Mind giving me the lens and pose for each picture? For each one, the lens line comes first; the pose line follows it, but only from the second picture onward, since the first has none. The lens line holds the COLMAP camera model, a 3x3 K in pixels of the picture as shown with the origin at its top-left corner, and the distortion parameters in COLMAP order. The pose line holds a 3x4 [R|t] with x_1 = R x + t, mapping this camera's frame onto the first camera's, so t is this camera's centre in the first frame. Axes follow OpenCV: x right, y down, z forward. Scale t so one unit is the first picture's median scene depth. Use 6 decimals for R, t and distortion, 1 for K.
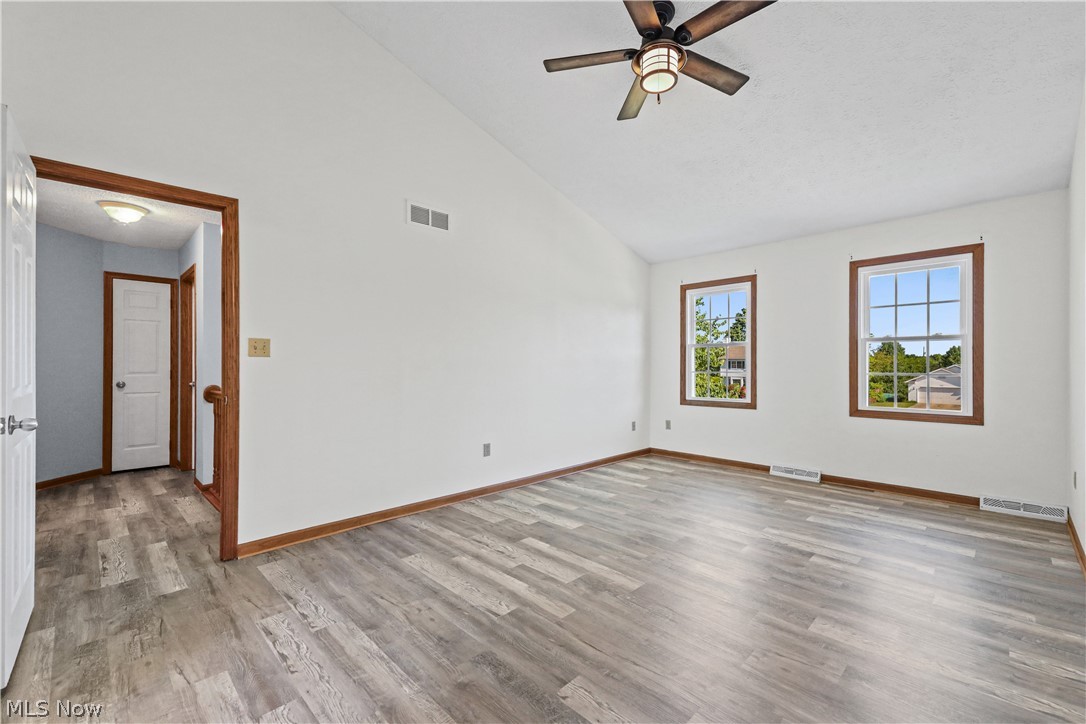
lens RADIAL K [[445.5, 0, 540.2], [0, 445.5, 367.2], [0, 0, 1]] dist [0.012954, -0.001929]
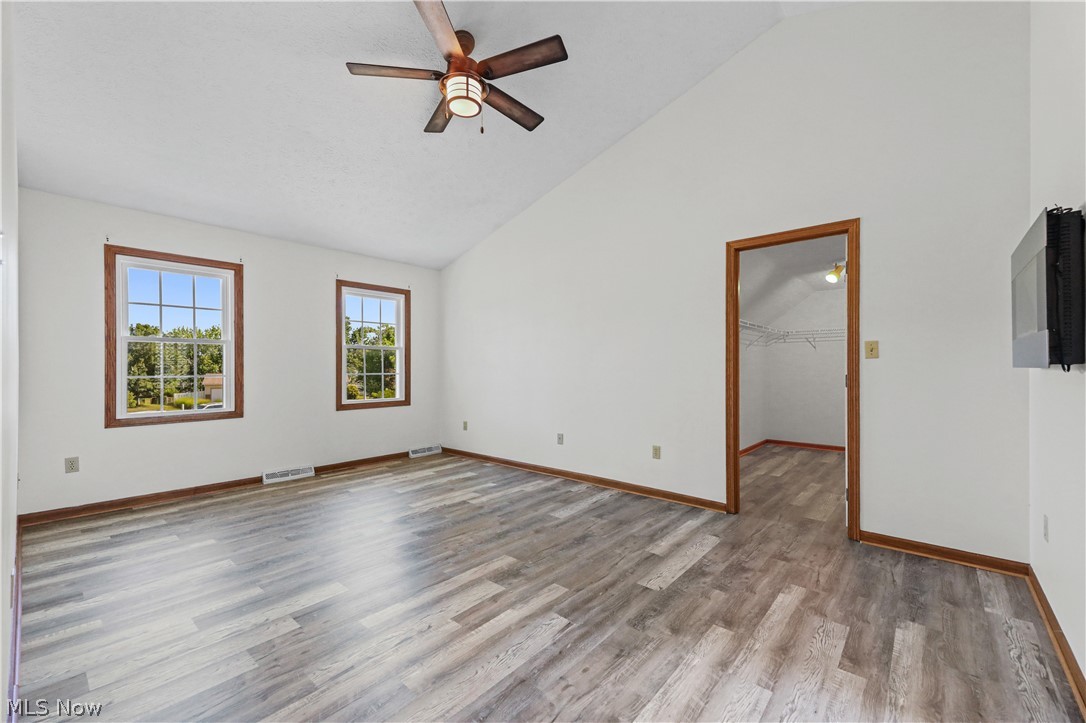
lens RADIAL K [[445.5, 0, 549.8], [0, 445.5, 365.8], [0, 0, 1]] dist [0.012954, -0.001929]
pose [[-0.084138, 0.003203, 0.996449, -0.703508], [0.004949, 0.999984, -0.002796, -0.000587], [-0.996442, 0.004696, -0.084153, 0.746708]]
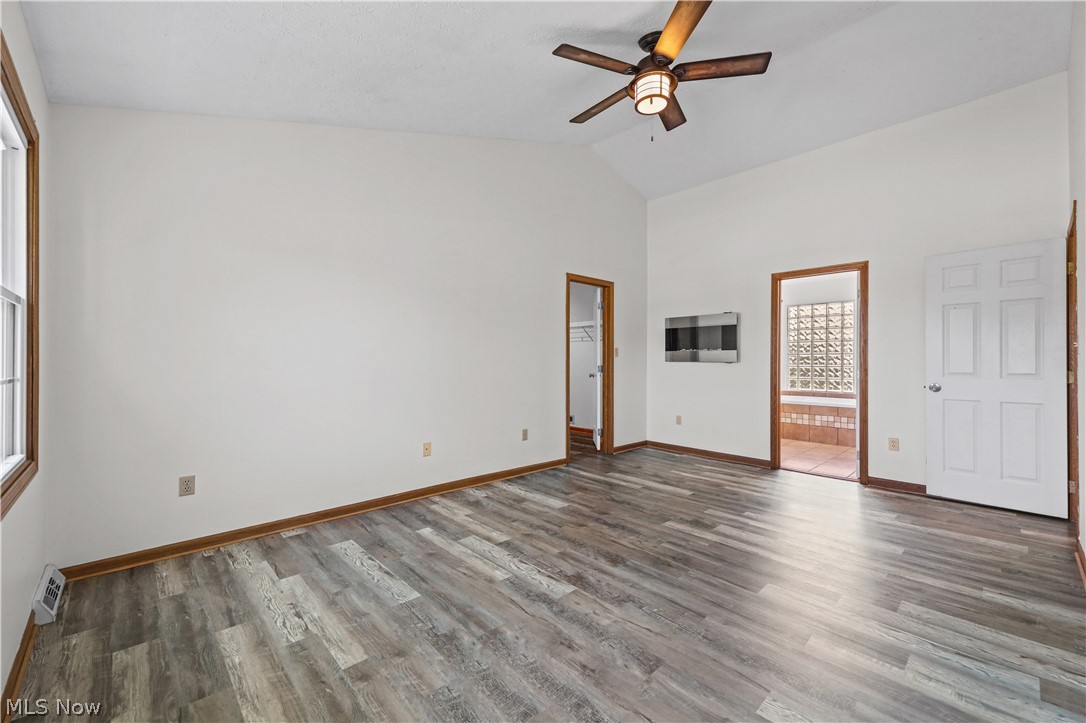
lens RADIAL K [[445.5, 0, 535.0], [0, 445.5, 357.4], [0, 0, 1]] dist [0.012954, -0.001929]
pose [[-0.999927, -0.000770, 0.012052, 0.450335], [-0.000858, 0.999973, -0.007336, 0.000424], [-0.012046, -0.007346, -0.999900, 1.769511]]
